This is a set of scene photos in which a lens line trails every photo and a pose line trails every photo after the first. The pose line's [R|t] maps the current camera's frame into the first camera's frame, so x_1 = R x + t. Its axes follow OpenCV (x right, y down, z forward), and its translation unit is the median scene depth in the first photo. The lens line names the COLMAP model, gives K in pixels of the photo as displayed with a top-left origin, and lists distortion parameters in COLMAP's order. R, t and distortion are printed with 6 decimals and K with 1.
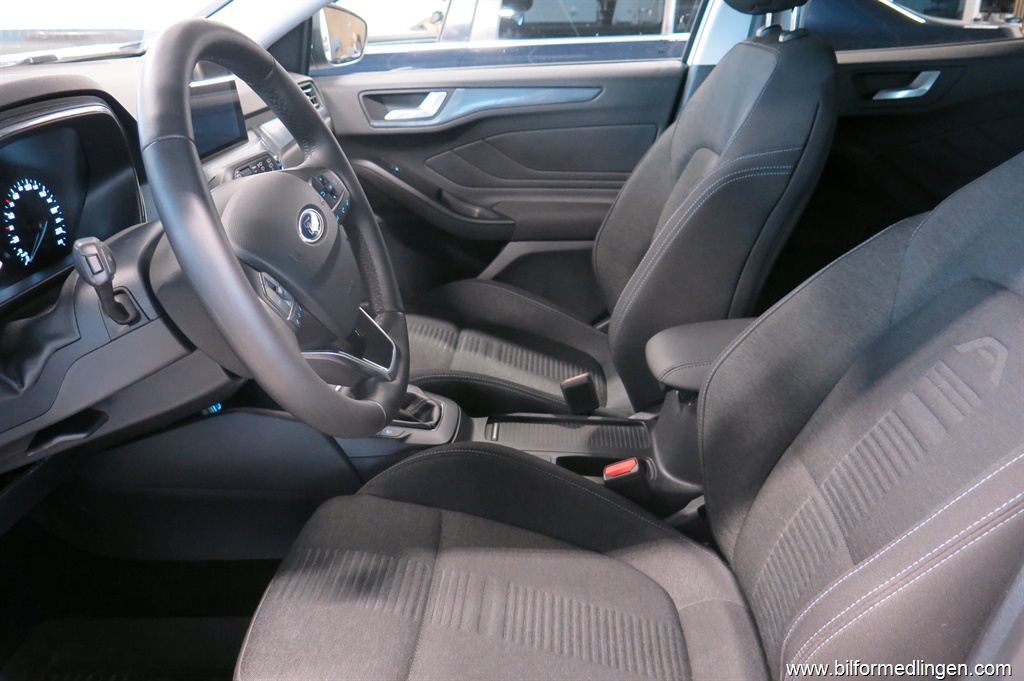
lens RADIAL K [[856.7, 0, 512.0], [0, 856.7, 340.5], [0, 0, 1]] dist [-0.010941, 0.002897]
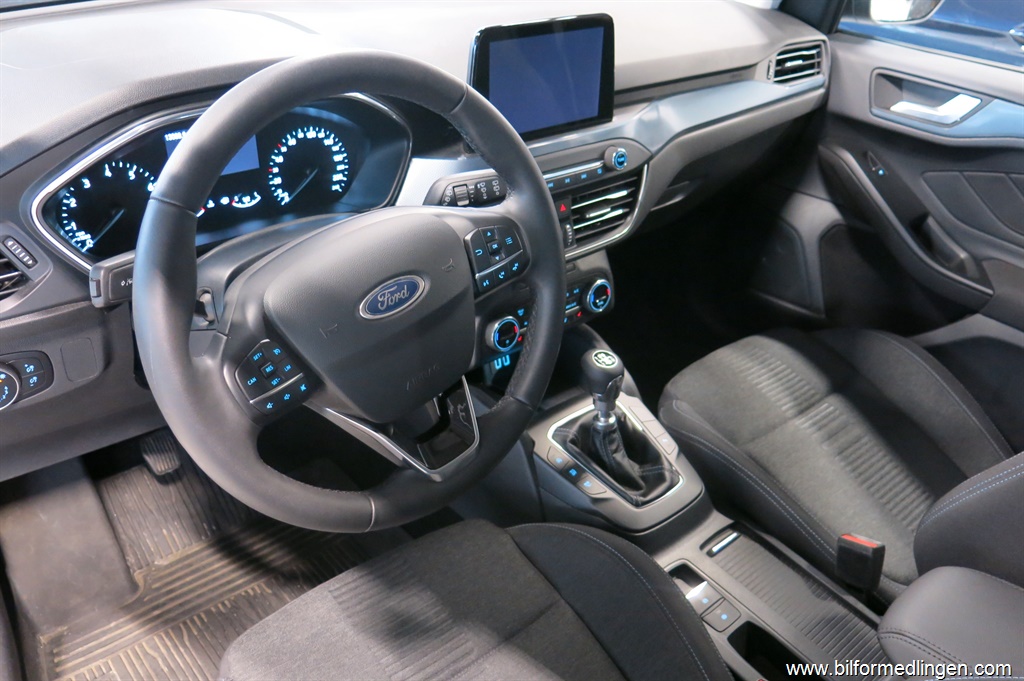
lens RADIAL K [[856.7, 0, 512.0], [0, 856.7, 340.5], [0, 0, 1]] dist [-0.010941, 0.002897]
pose [[0.685907, 0.449499, -0.572261, 0.292080], [-0.353313, 0.893208, 0.278119, -0.293615], [0.636162, 0.011424, 0.771471, 0.293893]]
